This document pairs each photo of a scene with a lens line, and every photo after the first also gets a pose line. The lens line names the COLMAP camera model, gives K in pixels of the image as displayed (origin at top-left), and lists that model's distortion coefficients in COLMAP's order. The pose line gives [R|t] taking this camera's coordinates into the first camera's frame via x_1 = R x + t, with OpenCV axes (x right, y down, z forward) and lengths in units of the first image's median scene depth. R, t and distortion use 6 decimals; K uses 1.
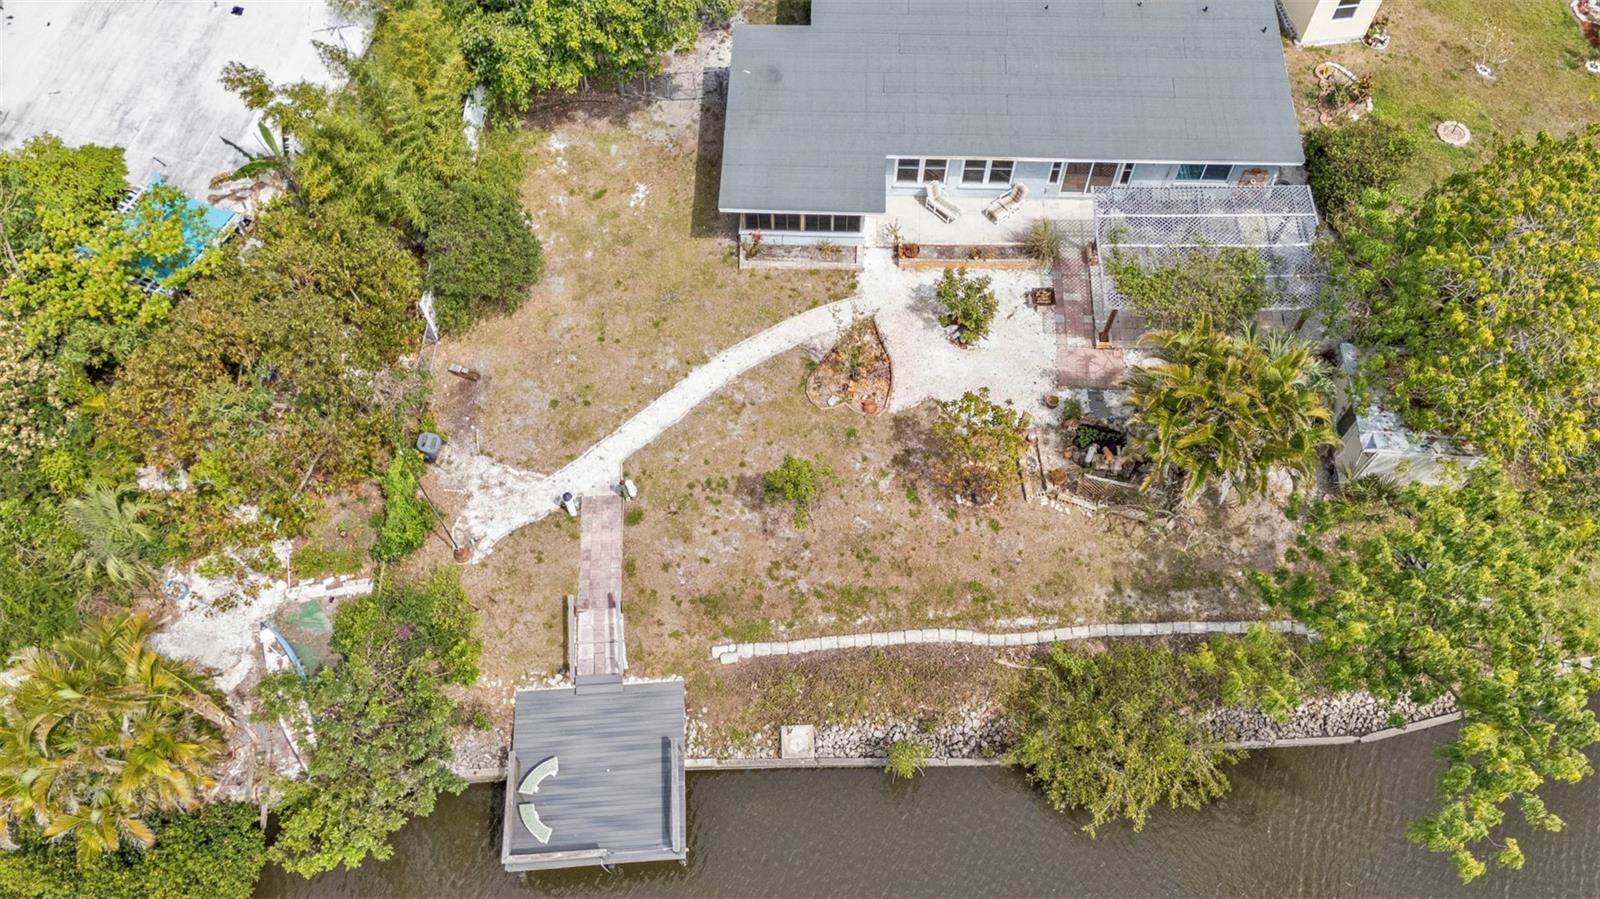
lens RADIAL K [[1162.7, 0, 800.0], [0, 1162.7, 449.5], [0, 0, 1]] dist [0.060443, -0.052763]
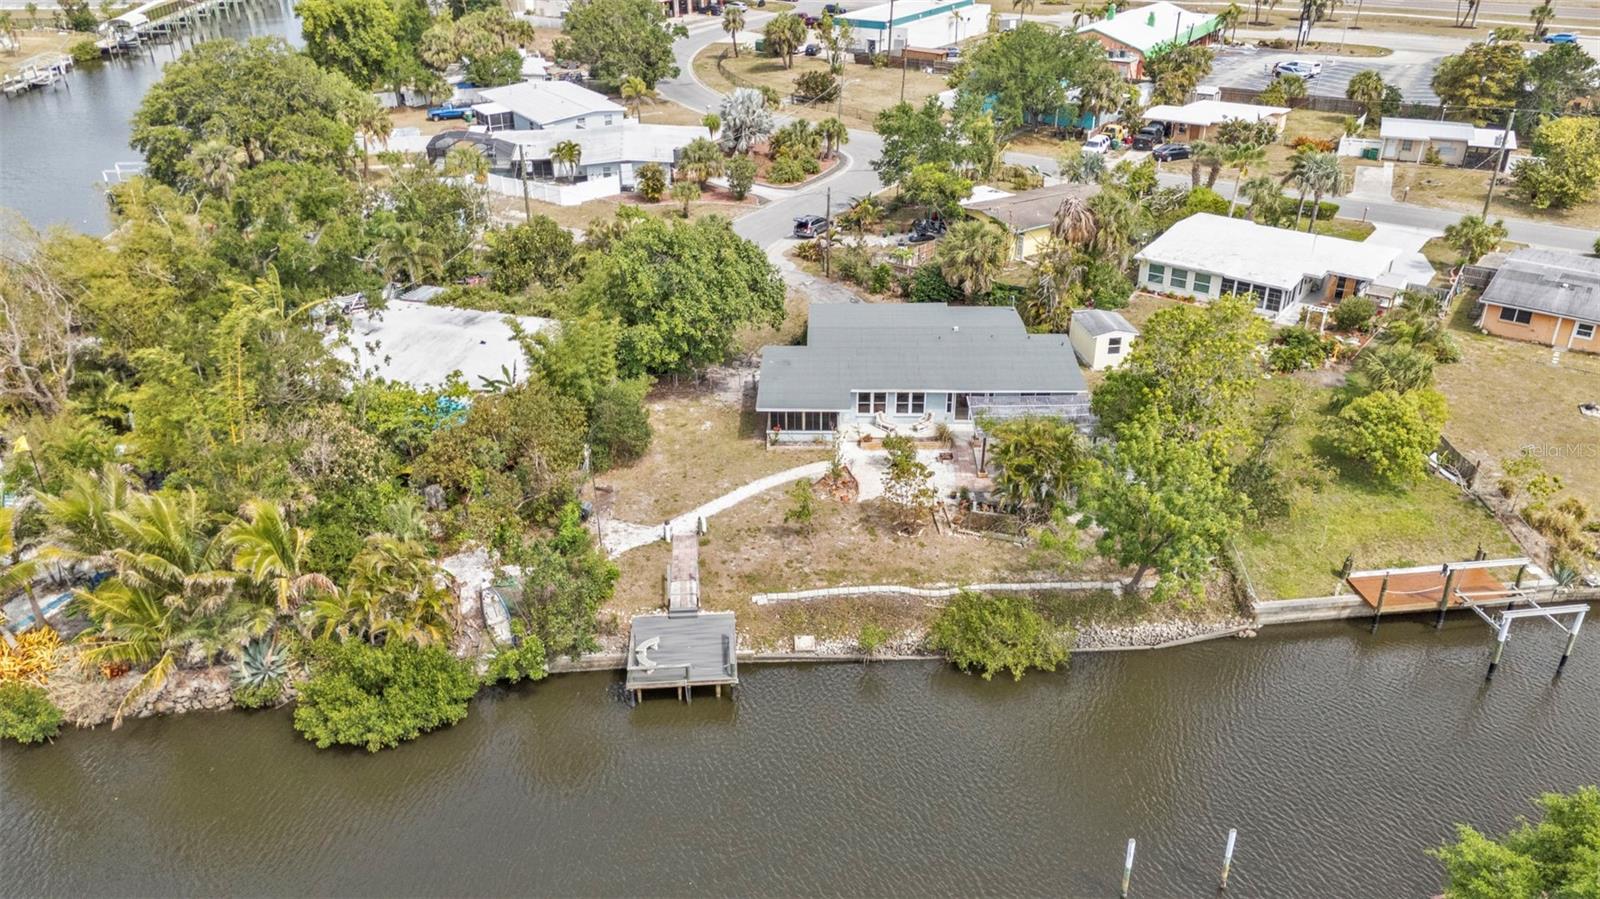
lens RADIAL K [[1162.7, 0, 800.0], [0, 1162.7, 449.5], [0, 0, 1]] dist [0.060443, -0.052763]
pose [[0.999956, -0.006776, 0.006445, -0.016127], [0.009153, 0.850559, -0.525801, 0.817062], [-0.001919, 0.525837, 0.850583, -0.482822]]
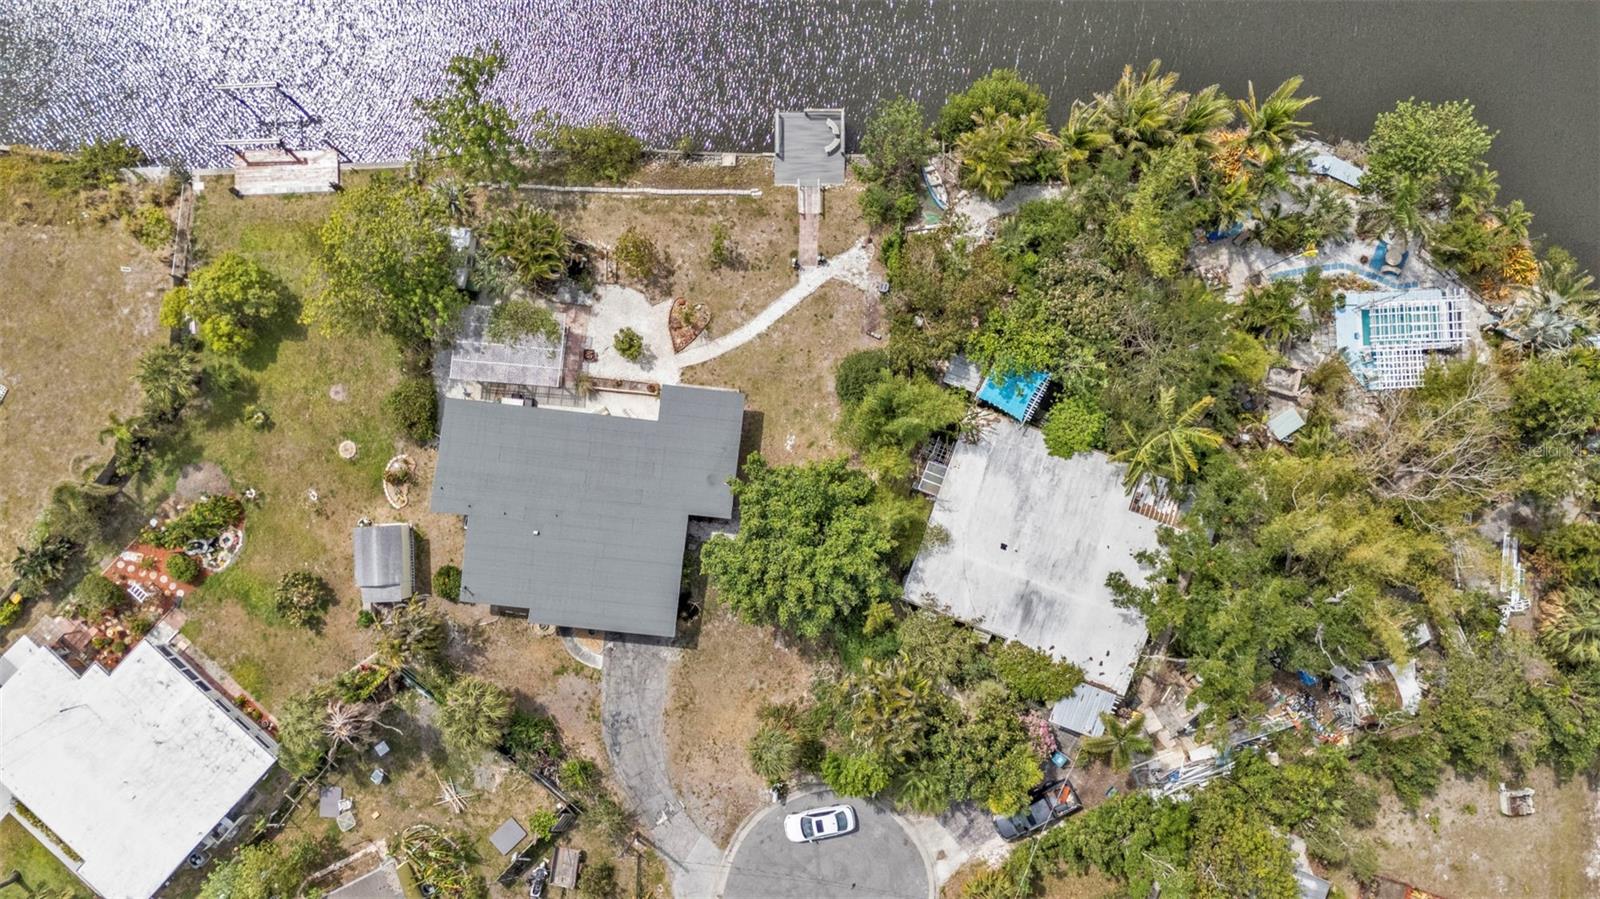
lens RADIAL K [[1173.9, 0, 800.0], [0, 1173.9, 449.5], [0, 0, 1]] dist [0.076091, -0.076538]
pose [[-0.997156, -0.074155, 0.013466, -0.211464], [0.069839, -0.841961, 0.535000, -1.450969], [-0.028335, 0.534418, 0.844745, -0.695930]]
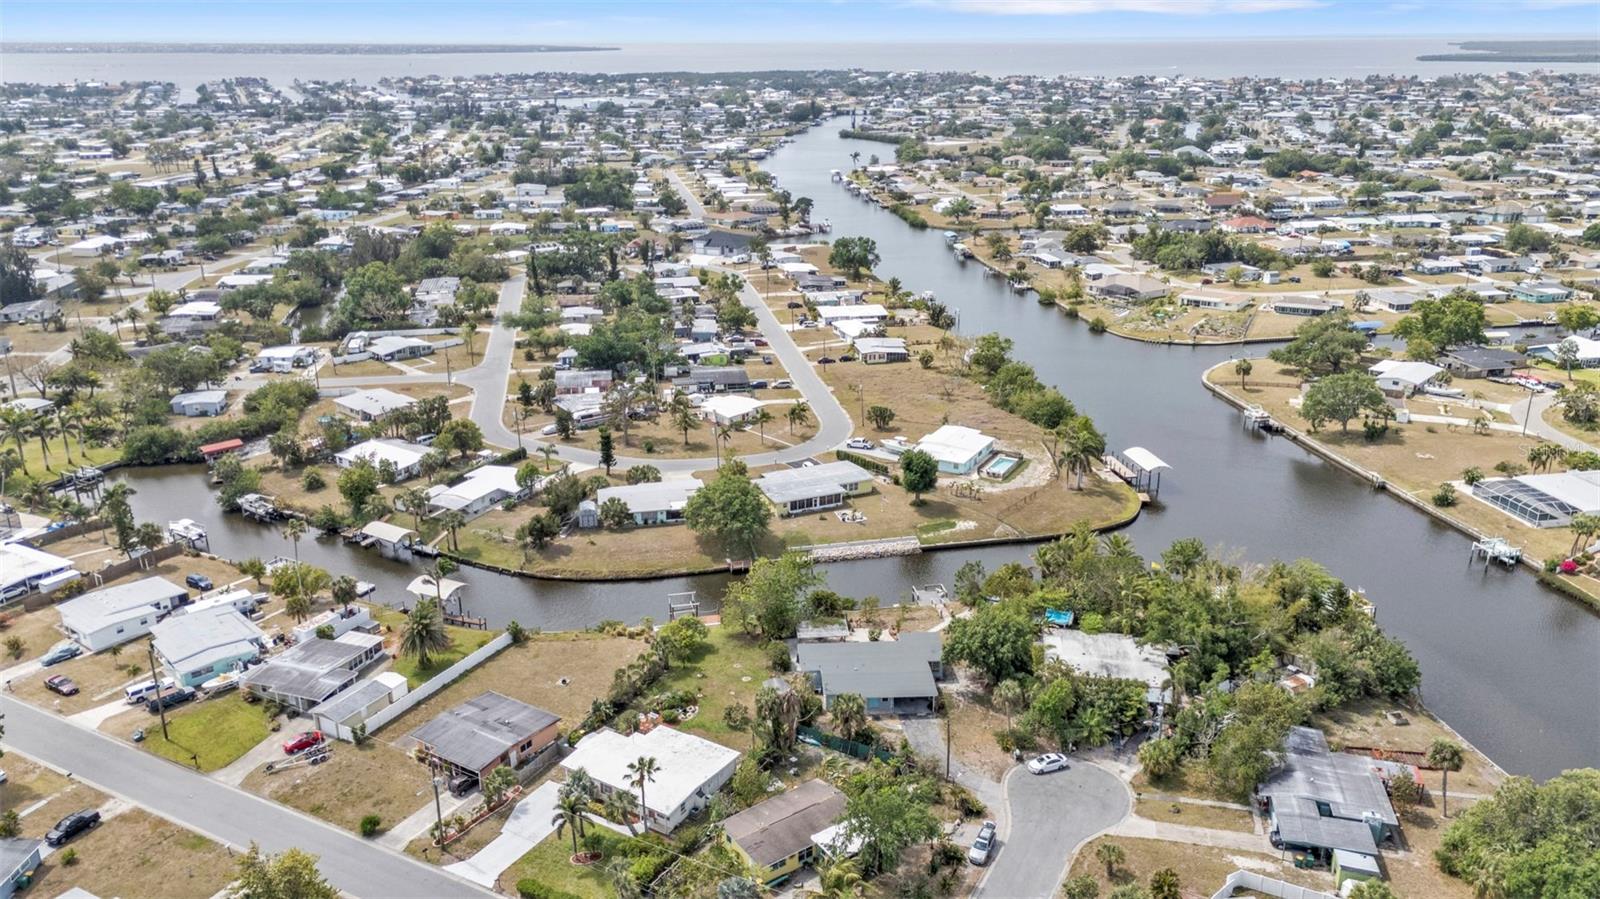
lens RADIAL K [[1173.9, 0, 800.0], [0, 1173.9, 449.5], [0, 0, 1]] dist [0.076091, -0.076538]
pose [[-0.995050, 0.036377, -0.092474, 0.838383], [-0.084042, 0.188483, 0.978474, -4.708404], [0.053024, 0.981402, -0.184493, 1.186914]]
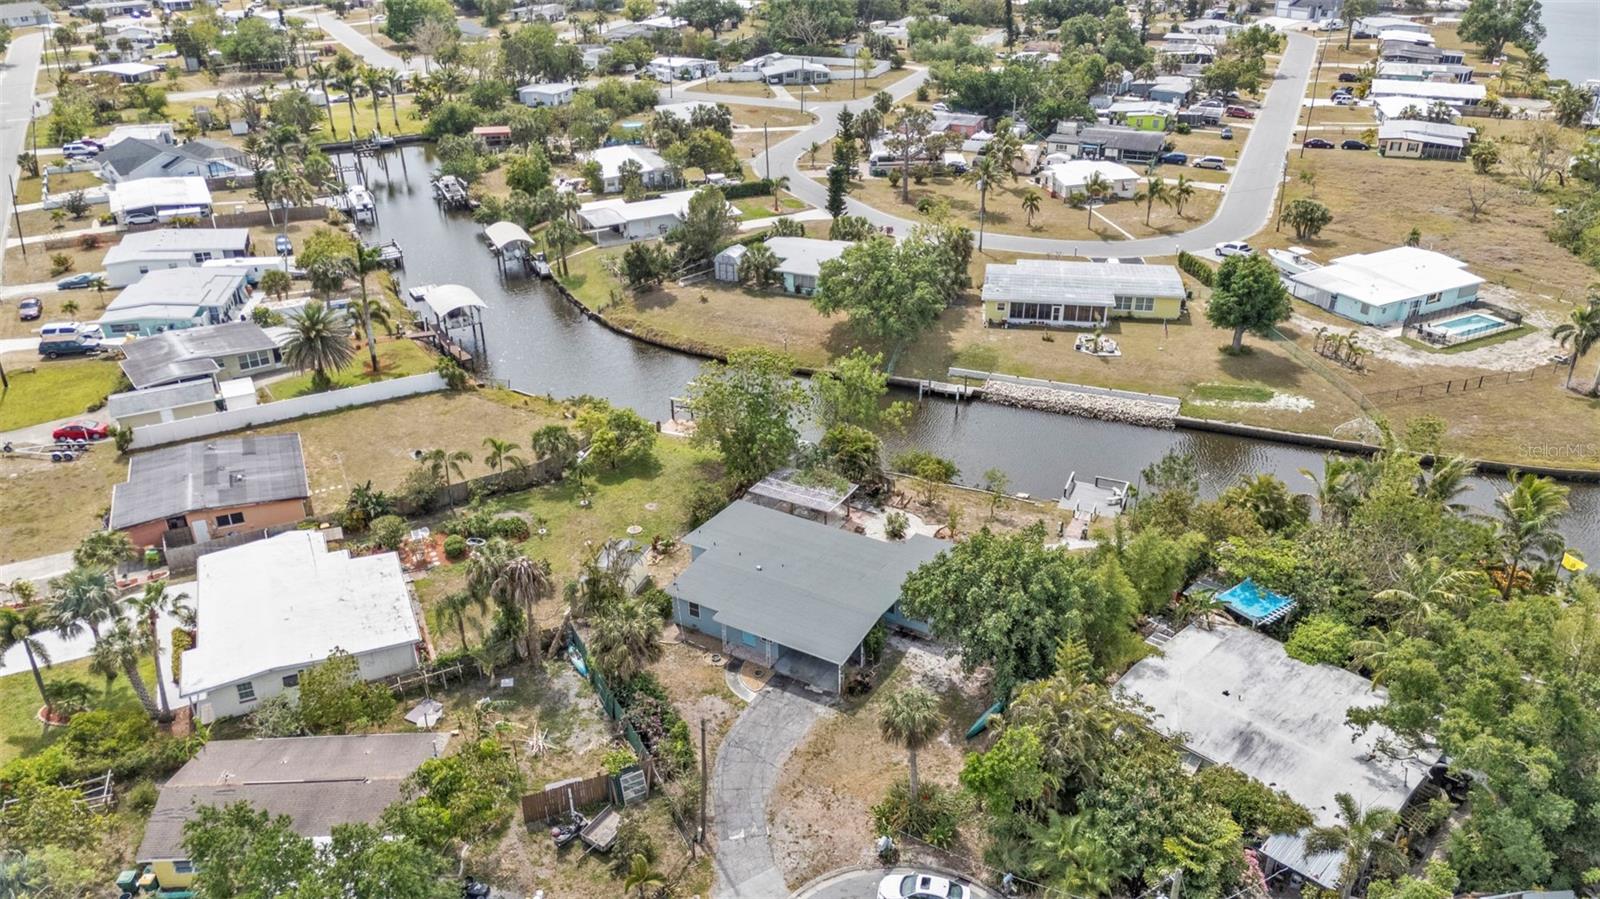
lens RADIAL K [[1173.9, 0, 800.0], [0, 1173.9, 449.5], [0, 0, 1]] dist [0.076091, -0.076538]
pose [[-0.881718, -0.209245, 0.422835, -0.683644], [0.411772, 0.096103, 0.906205, -2.484863], [-0.230255, 0.973129, 0.001425, 0.952170]]
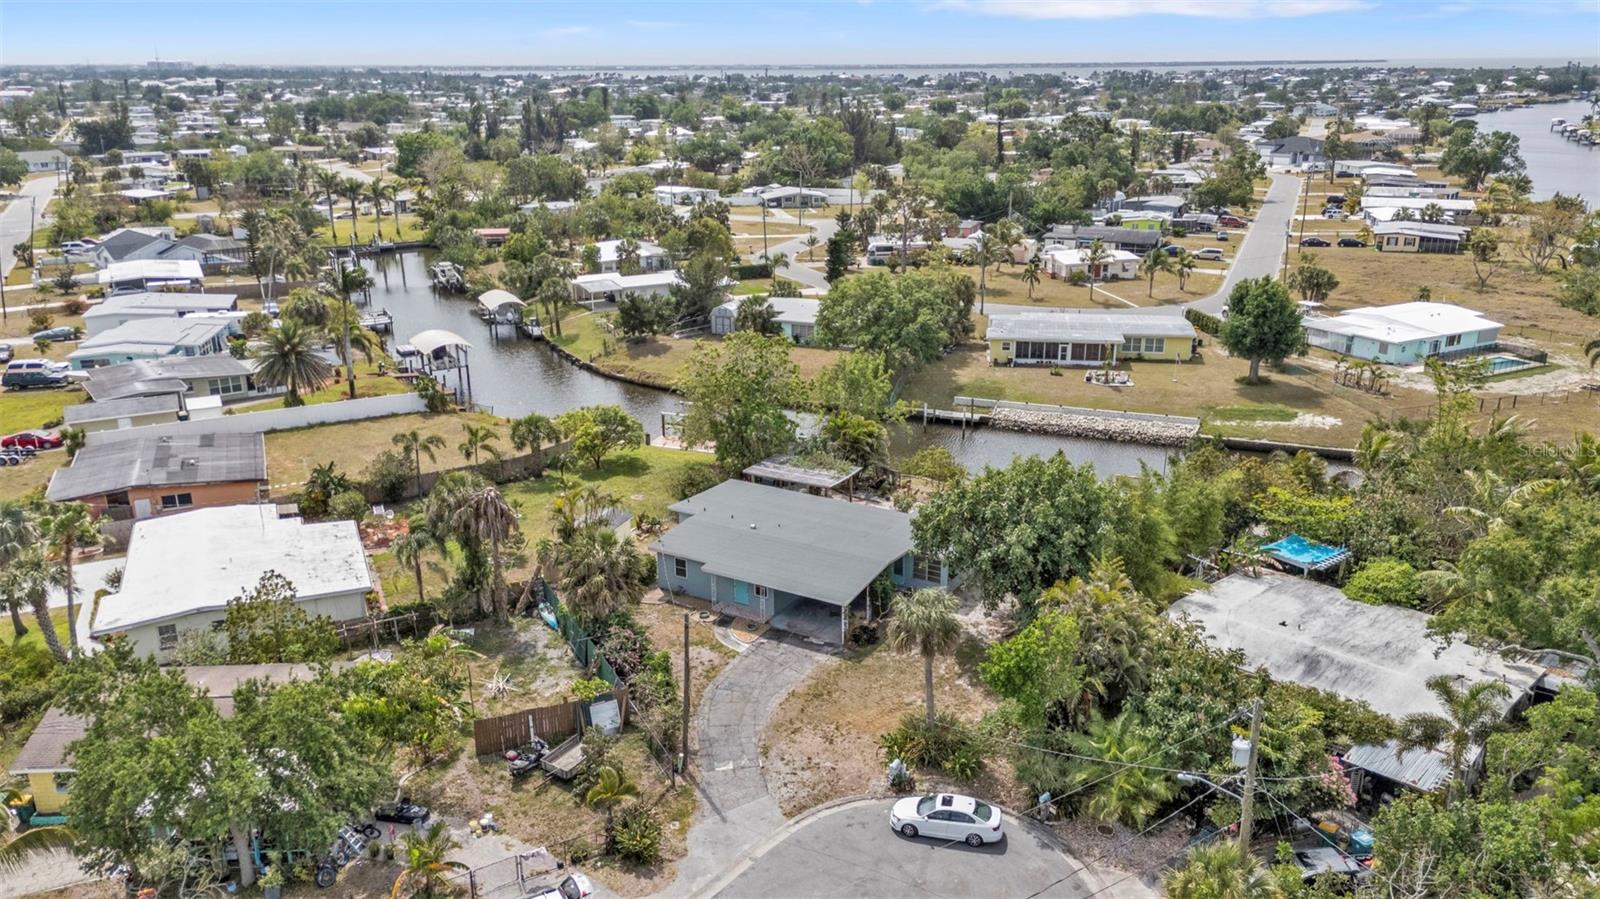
lens RADIAL K [[1173.9, 0, 800.0], [0, 1173.9, 449.5], [0, 0, 1]] dist [0.076091, -0.076538]
pose [[-0.882408, -0.140238, 0.449099, -0.679322], [0.410407, 0.237302, 0.880485, -2.251436], [-0.230050, 0.961260, -0.151842, 1.353159]]
